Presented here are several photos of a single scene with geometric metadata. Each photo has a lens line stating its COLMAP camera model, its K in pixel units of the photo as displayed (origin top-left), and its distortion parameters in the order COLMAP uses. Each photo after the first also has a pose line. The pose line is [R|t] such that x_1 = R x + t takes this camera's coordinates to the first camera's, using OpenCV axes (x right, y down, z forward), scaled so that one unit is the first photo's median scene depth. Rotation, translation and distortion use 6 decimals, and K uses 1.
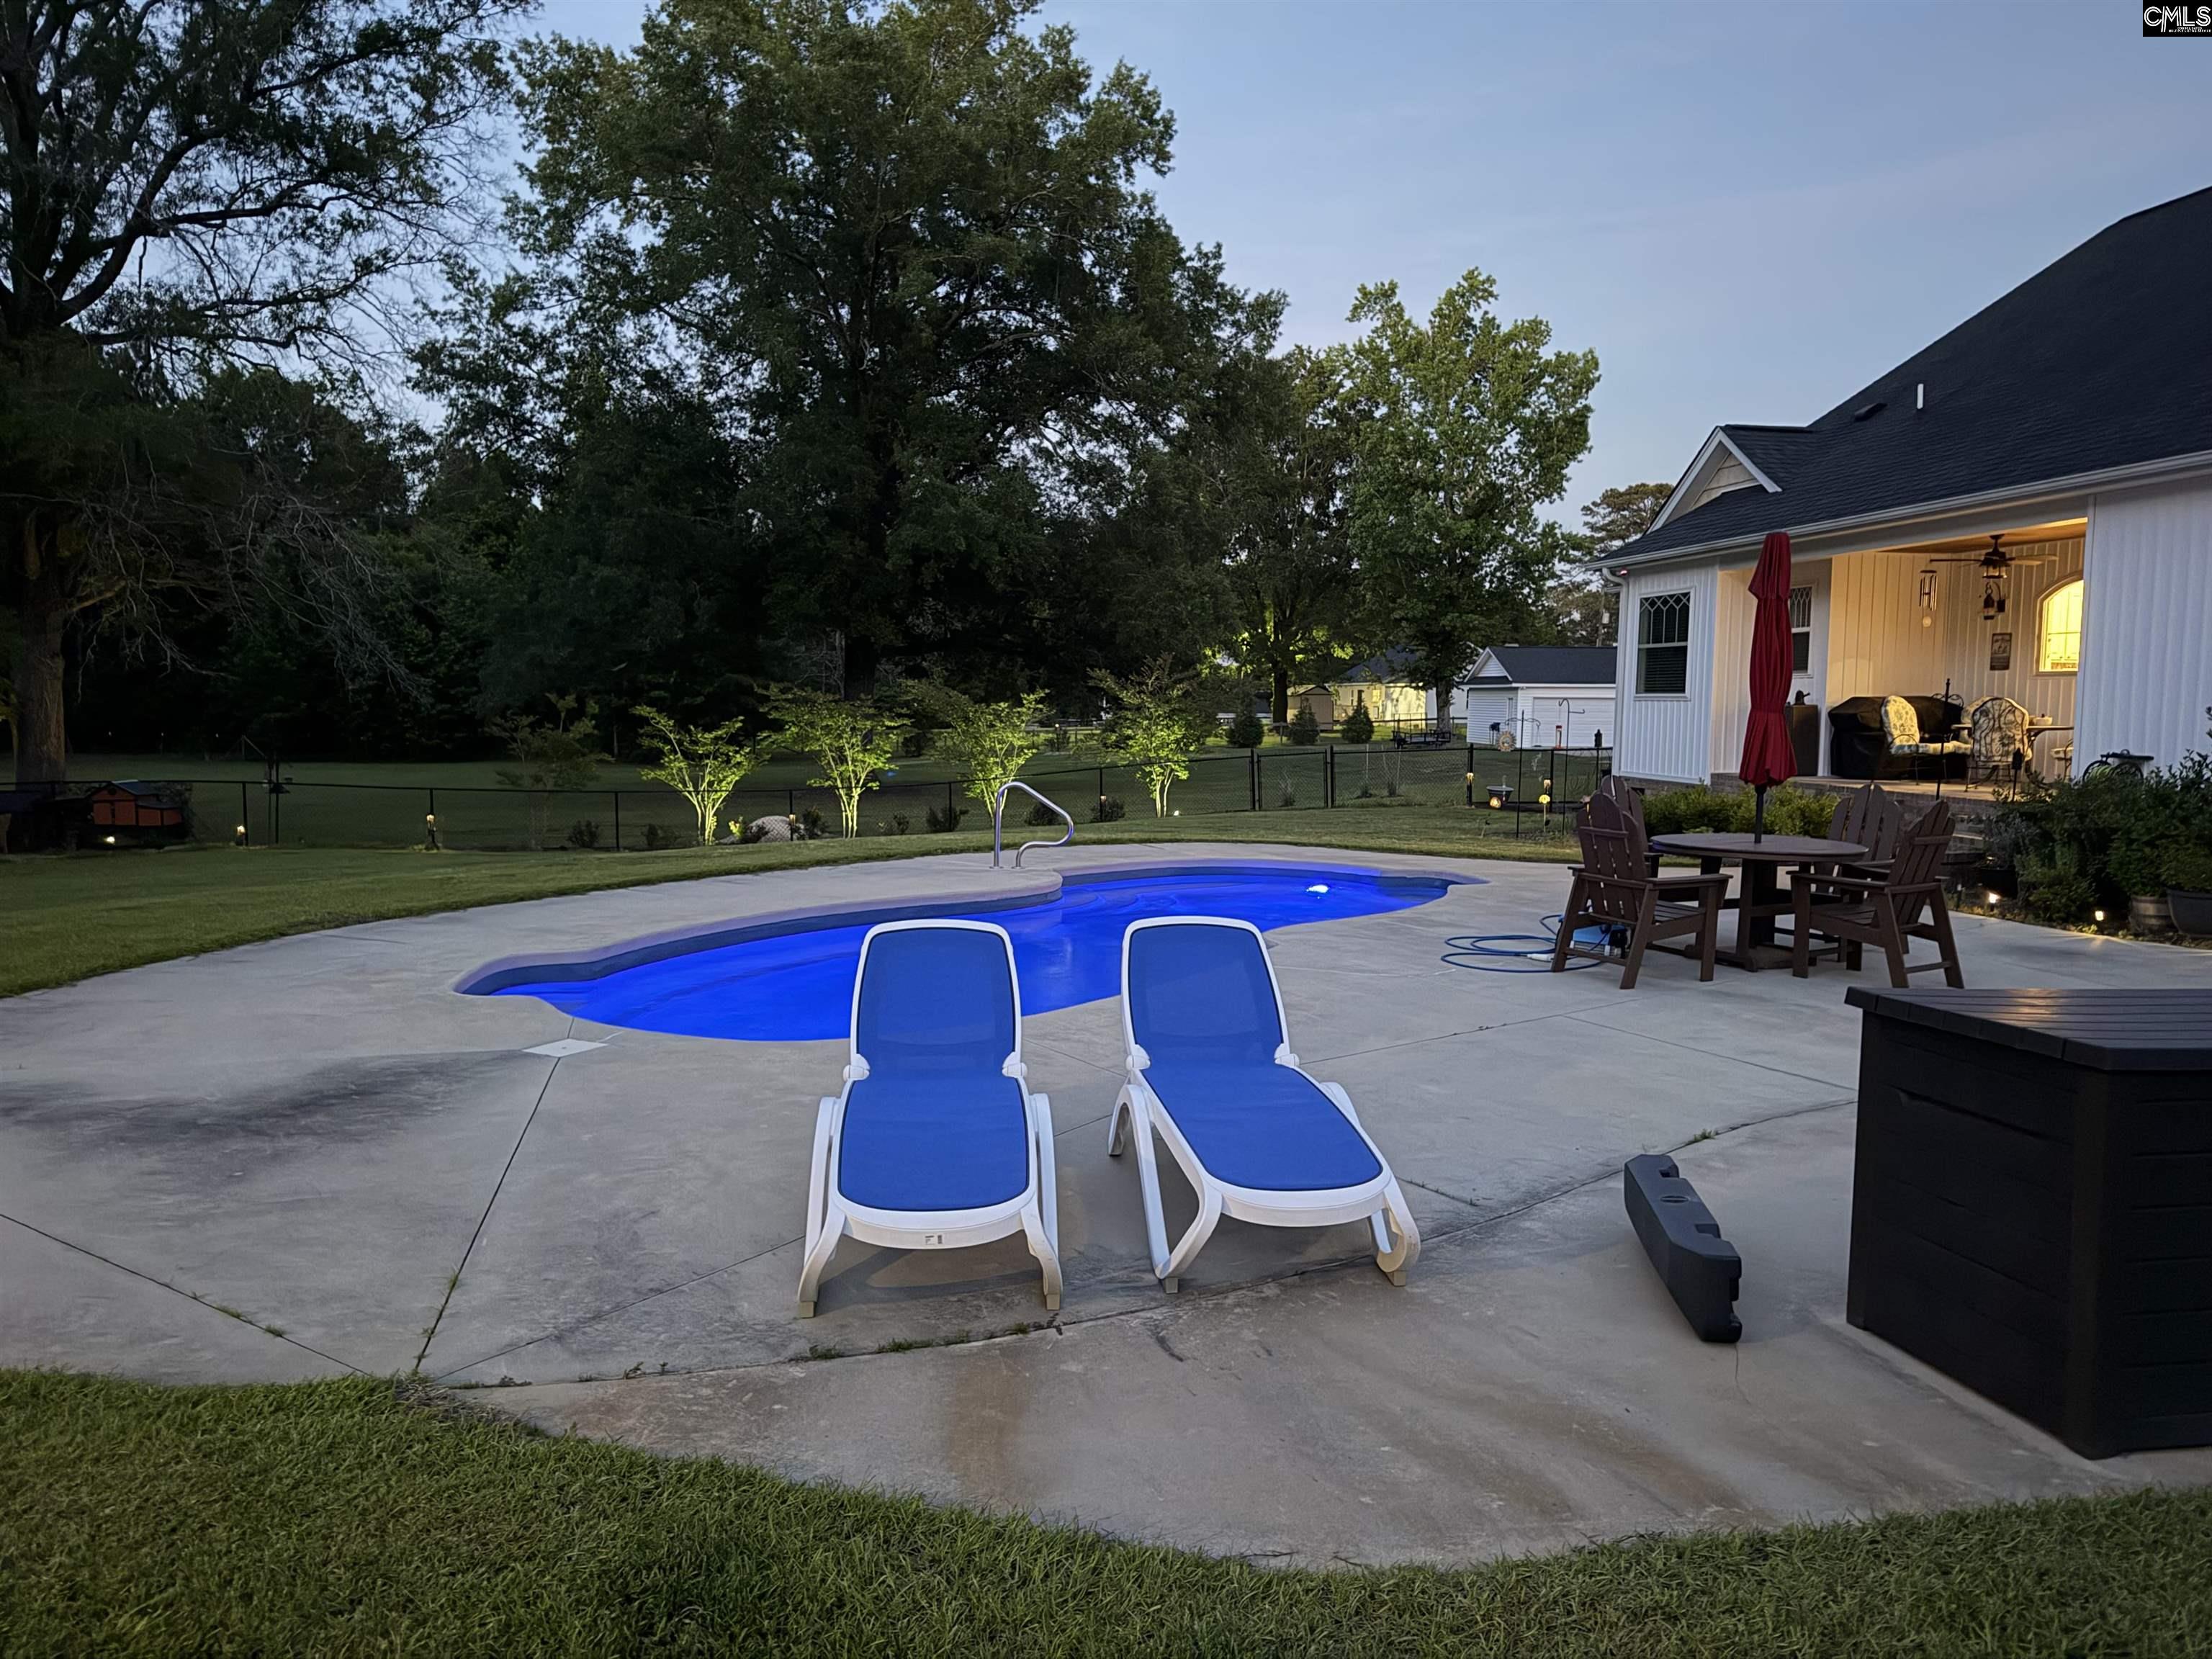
lens RADIAL K [[1547.8, 0, 1107.7], [0, 1547.8, 943.9], [0, 0, 1]] dist [0.069417, -0.080516]
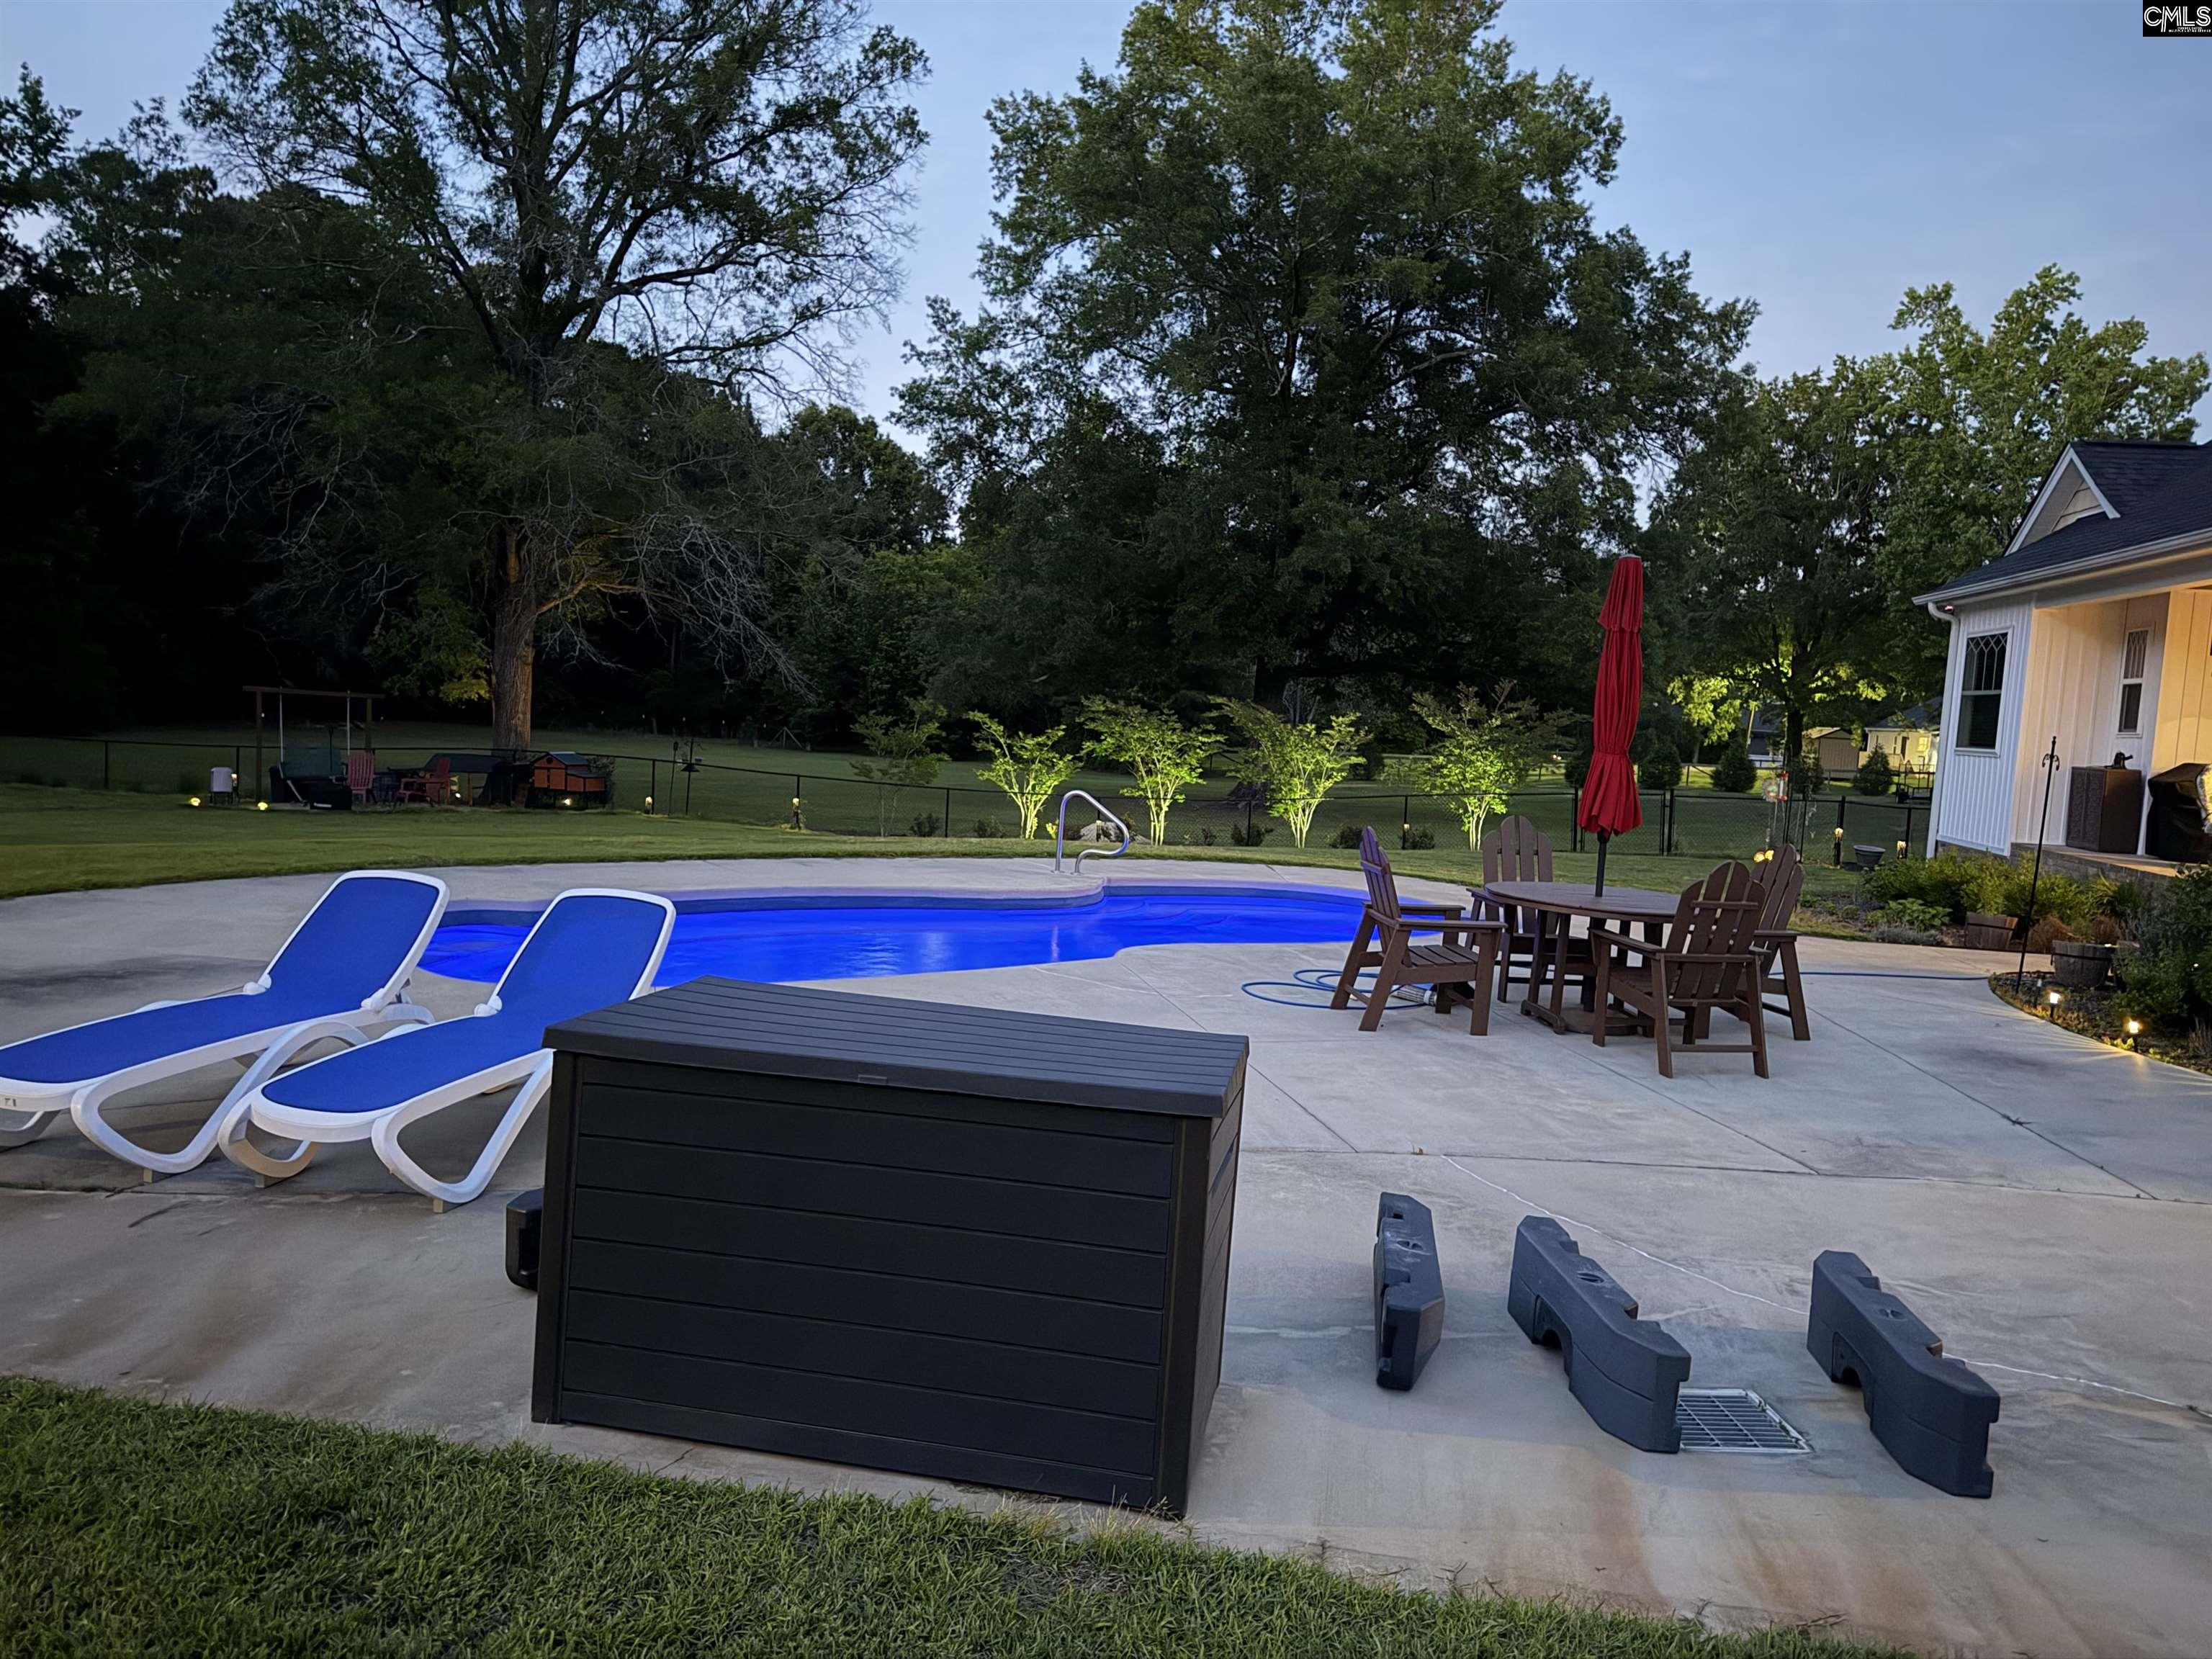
lens RADIAL K [[1547.8, 0, 1132.5], [0, 1547.8, 960.3], [0, 0, 1]] dist [0.069417, -0.080516]
pose [[0.939757, 0.099683, -0.326985, 0.133190], [-0.101273, 0.994784, 0.012206, -0.003181], [0.326496, 0.021644, 0.944951, 0.013008]]
